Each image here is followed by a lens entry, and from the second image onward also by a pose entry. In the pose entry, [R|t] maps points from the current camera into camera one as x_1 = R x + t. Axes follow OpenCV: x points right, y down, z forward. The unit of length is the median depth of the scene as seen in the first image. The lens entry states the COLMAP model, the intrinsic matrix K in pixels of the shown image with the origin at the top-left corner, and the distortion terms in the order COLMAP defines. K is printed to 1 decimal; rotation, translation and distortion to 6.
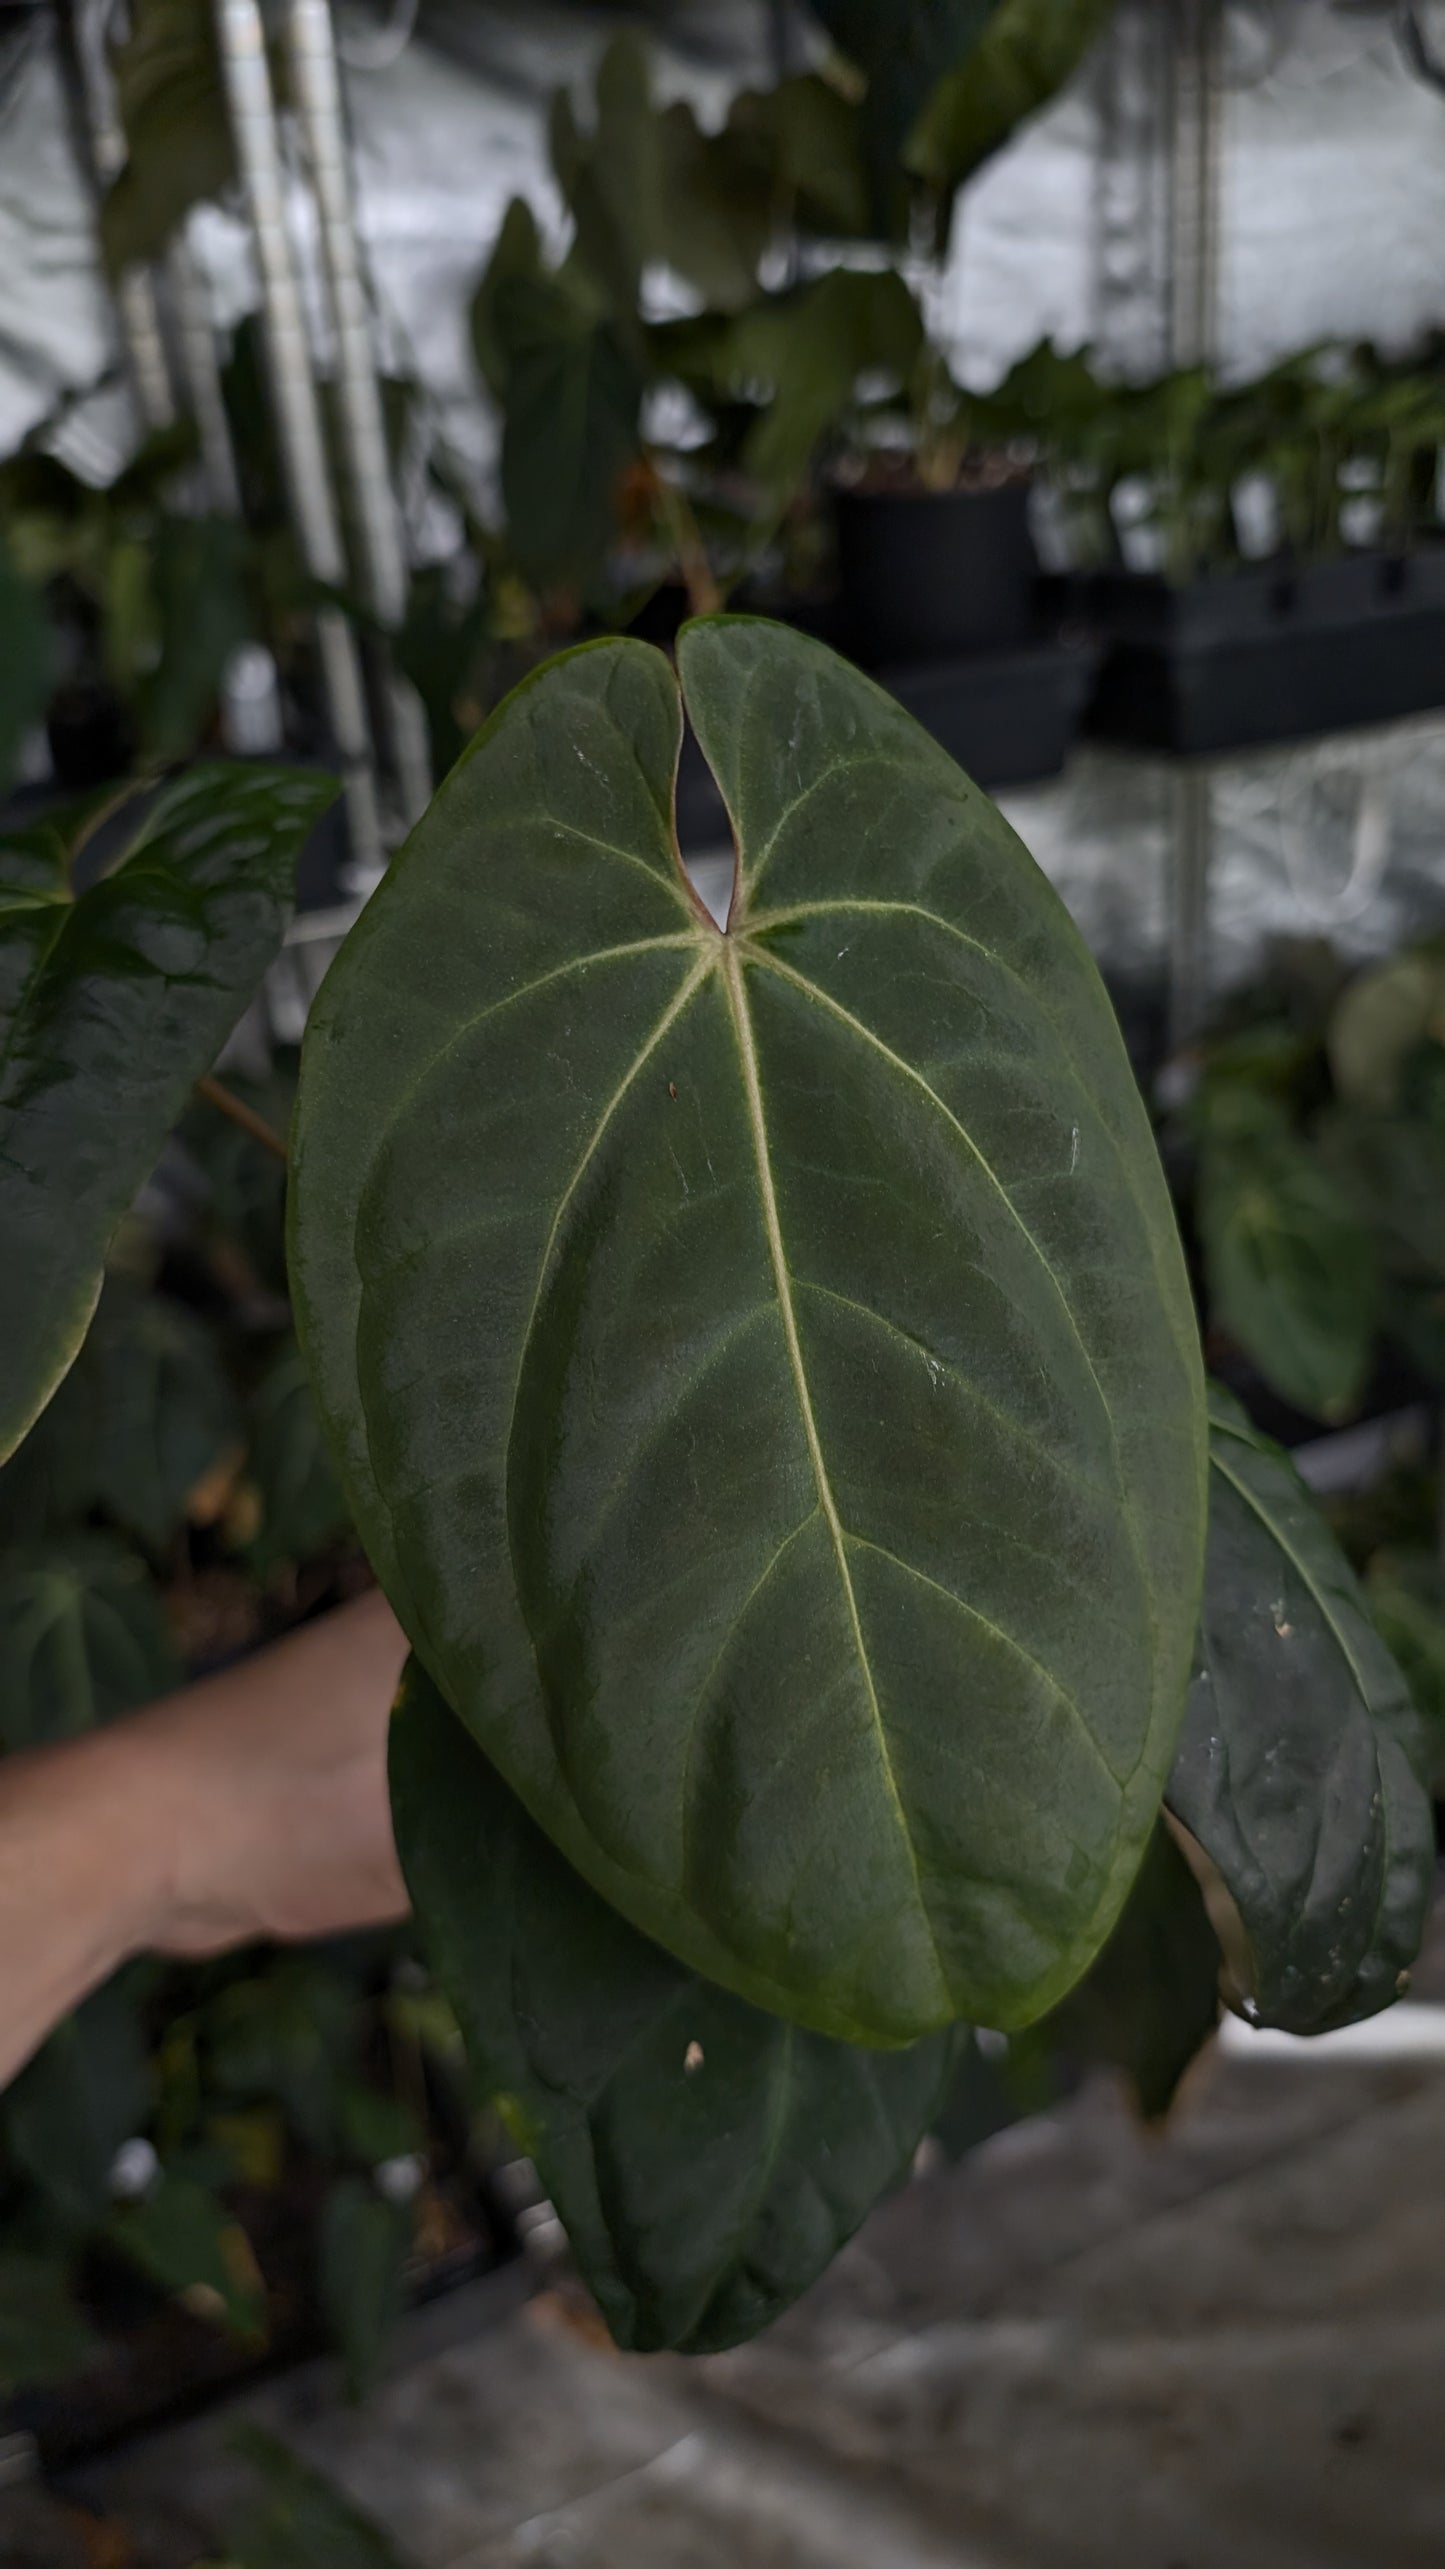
lens RADIAL K [[1972.1, 0, 721.8], [0, 1972.1, 1283.3], [0, 0, 1]] dist [-0.039471, 0.020022]
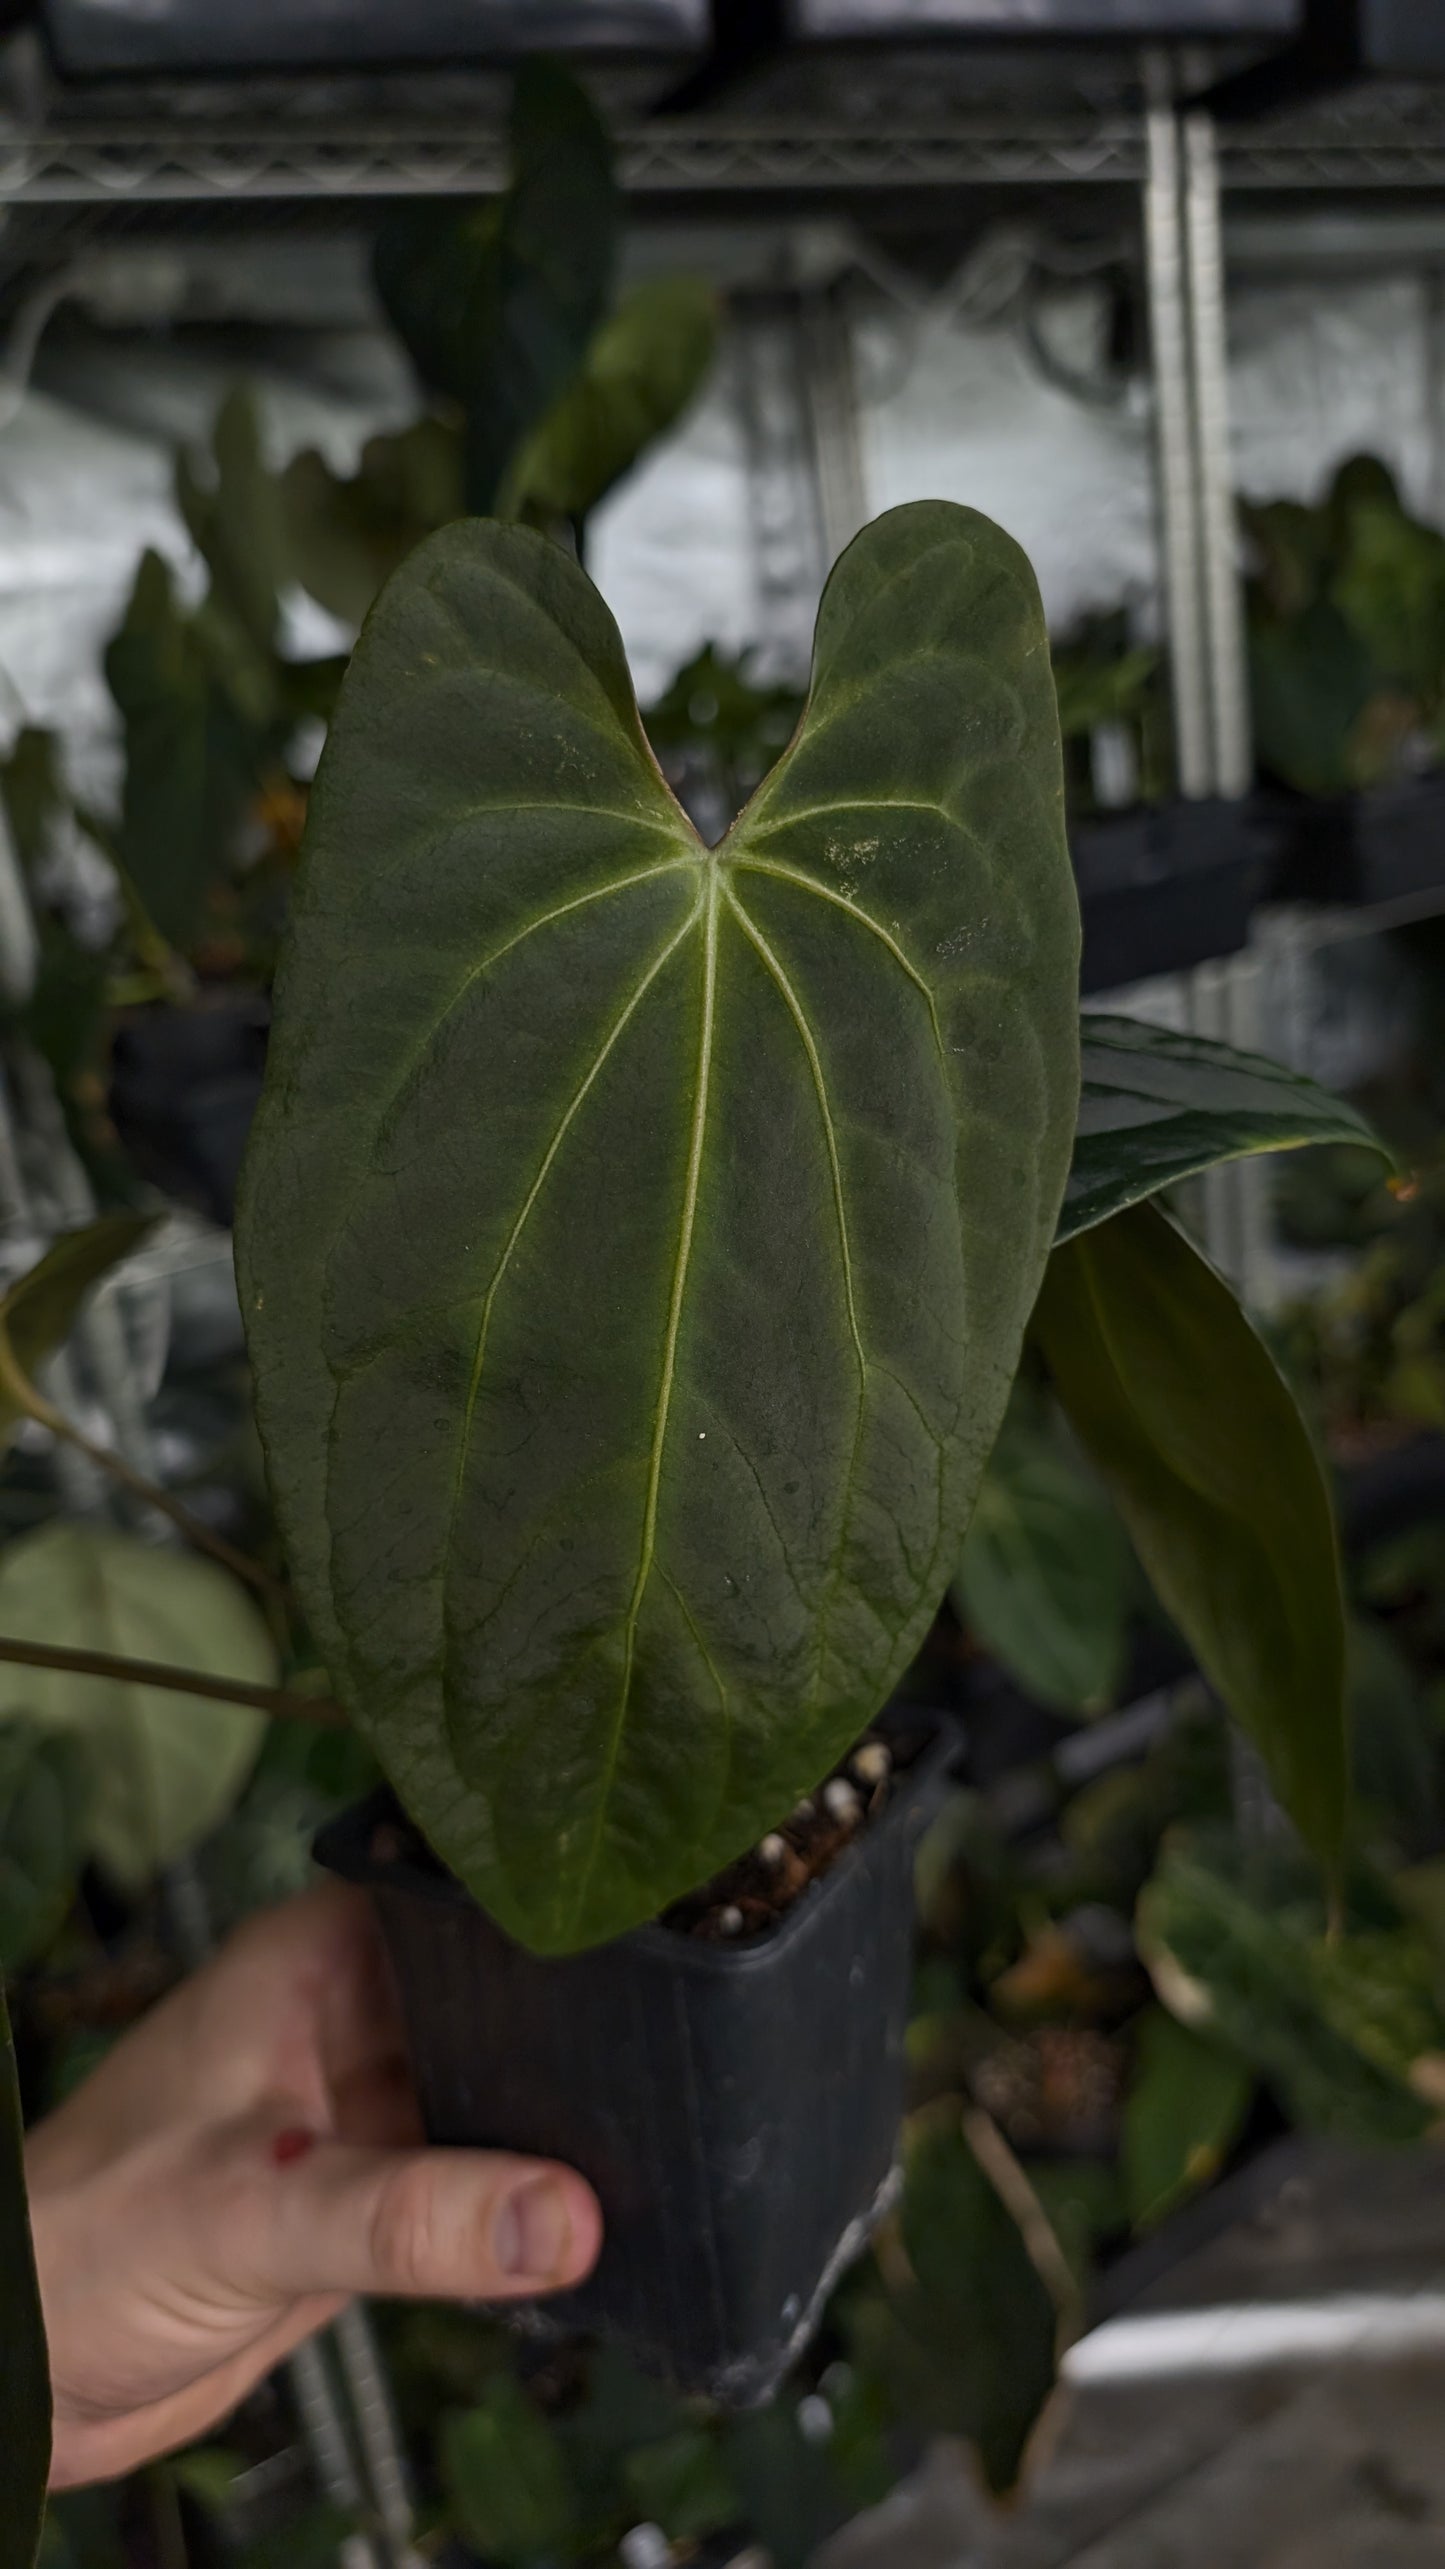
lens RADIAL K [[1972.1, 0, 702.4], [0, 1972.1, 1271.2], [0, 0, 1]] dist [-0.039471, 0.020022]
pose [[0.992408, -0.079855, 0.093541, 0.044271], [0.090947, 0.988471, -0.121048, -0.042256], [-0.082796, 0.128637, 0.988229, 0.039547]]
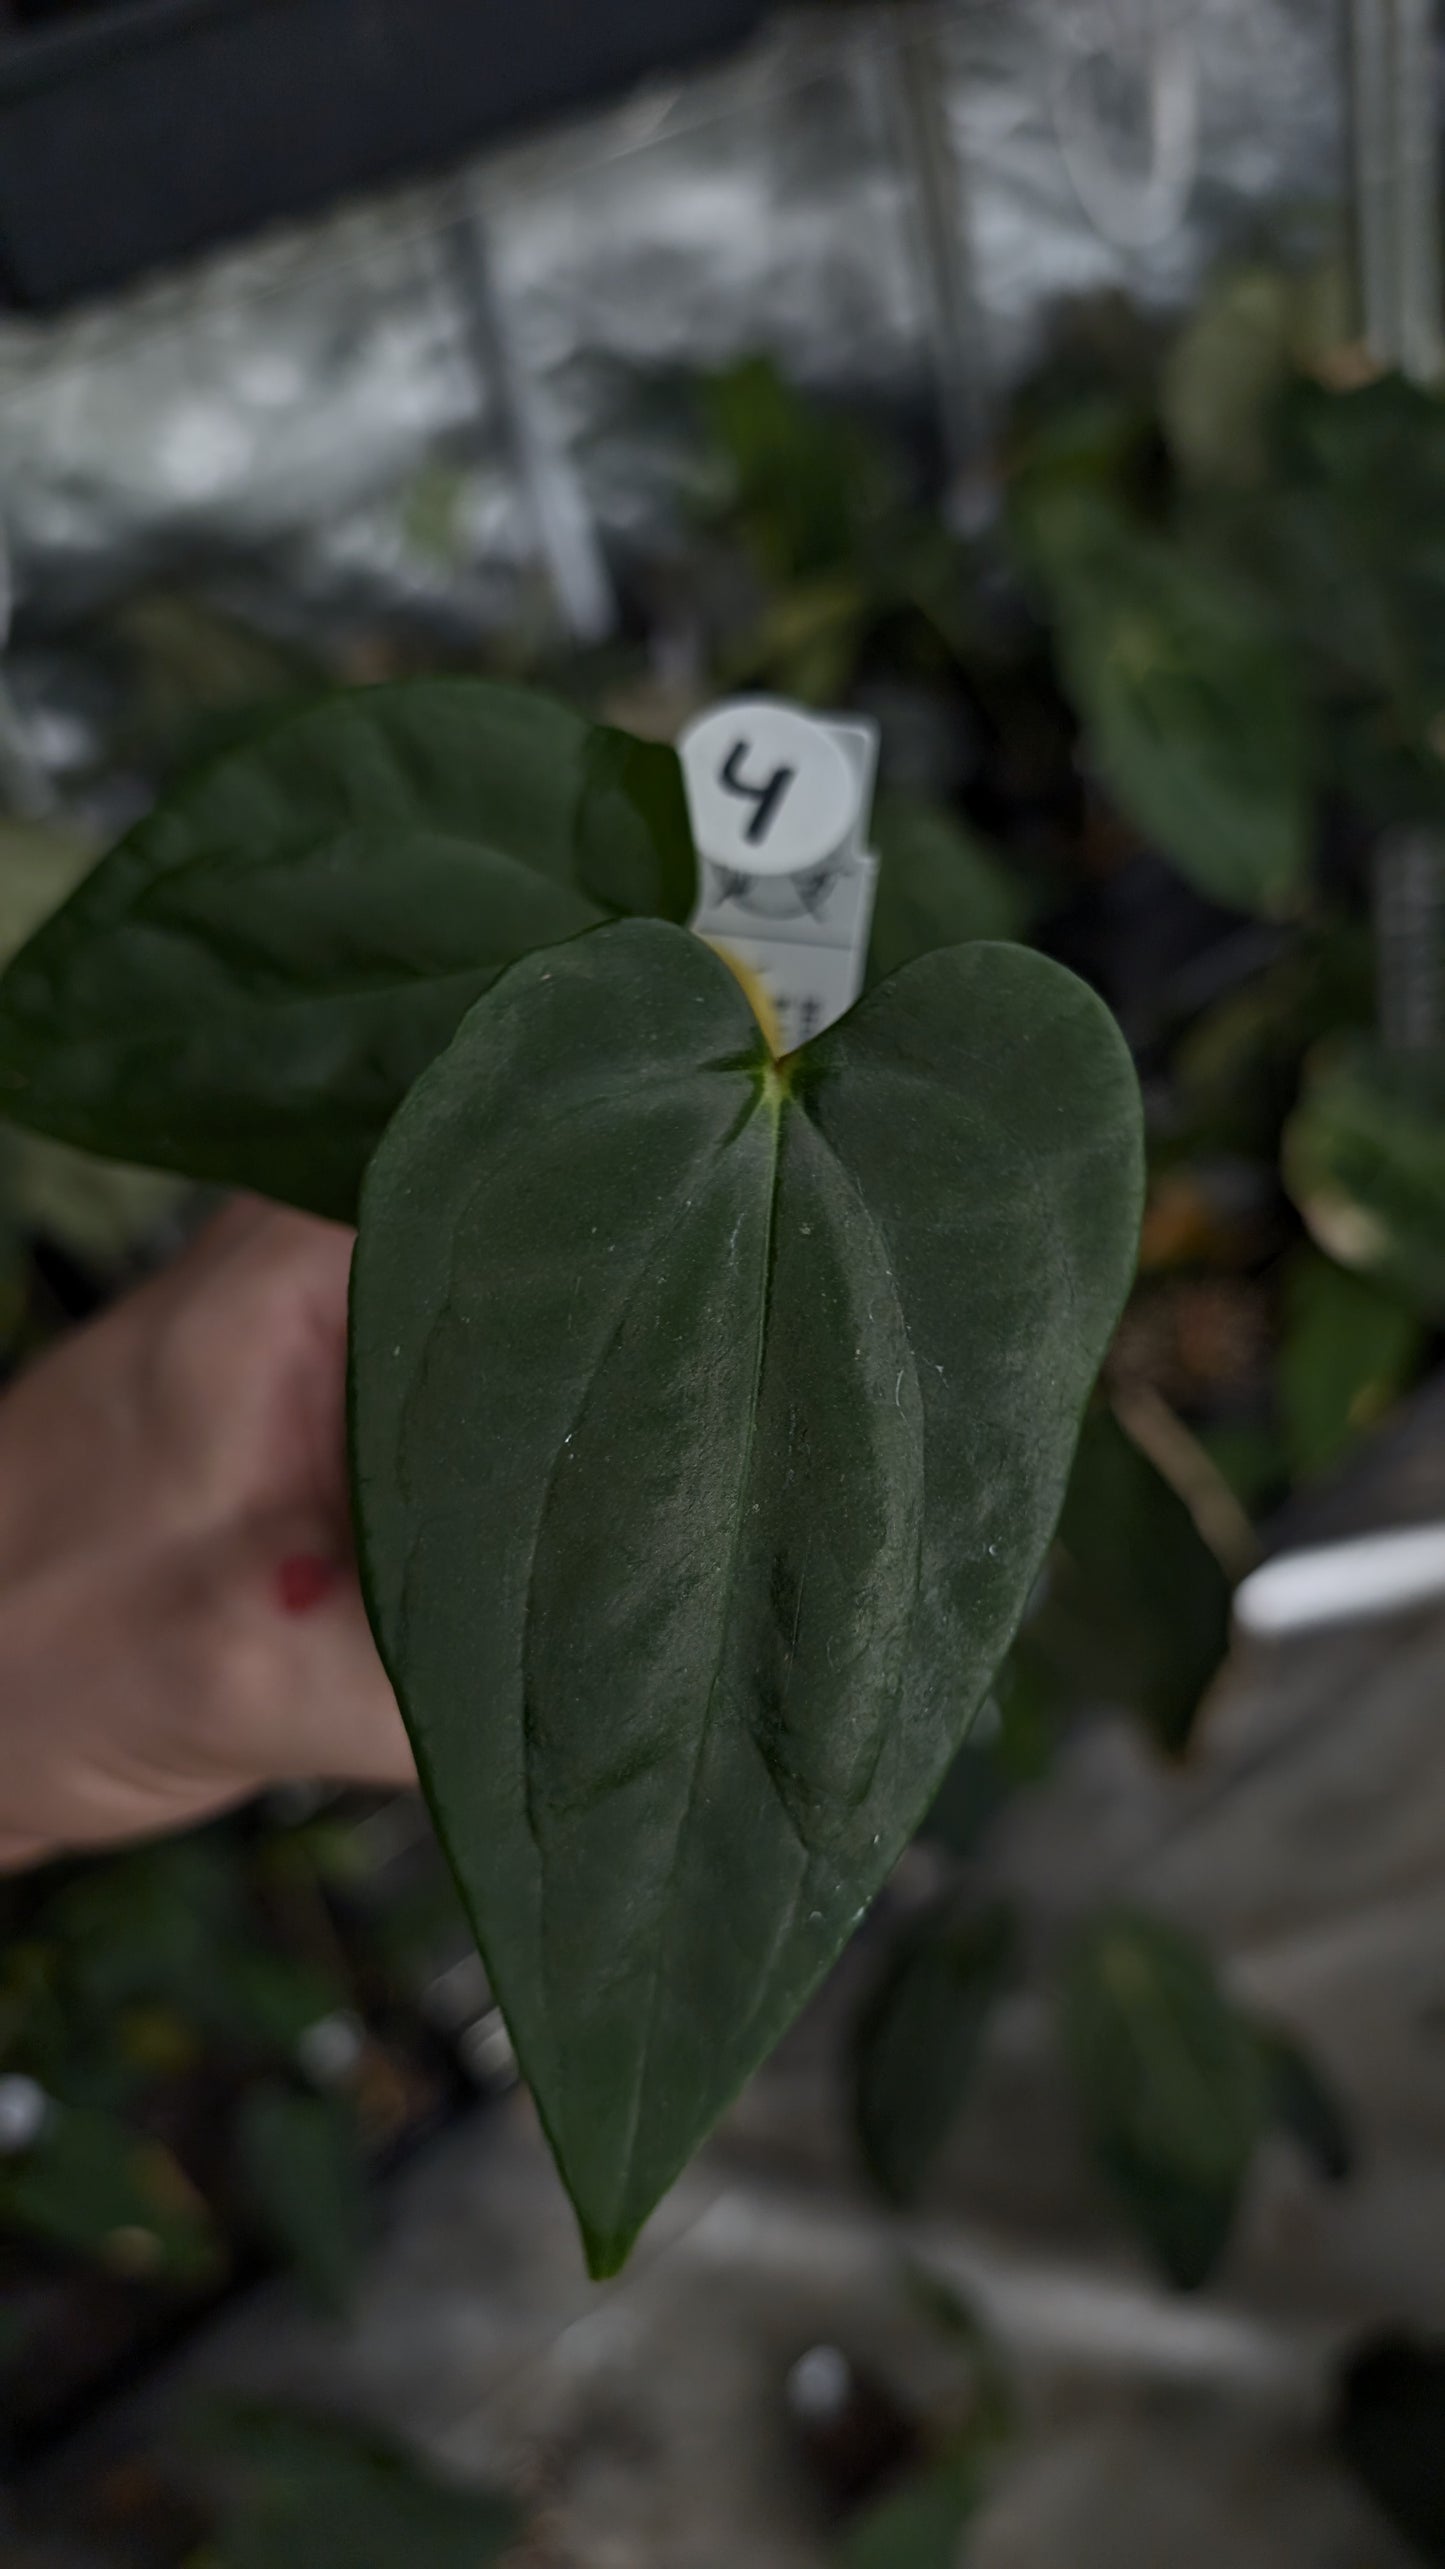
lens RADIAL K [[1972.1, 0, 726.2], [0, 1972.1, 1290.1], [0, 0, 1]] dist [-0.039471, 0.020022]
pose [[0.972275, -0.226292, 0.058930, 0.025244], [0.207430, 0.950972, 0.229402, -0.008581], [-0.107953, -0.210818, 0.971546, 0.235966]]
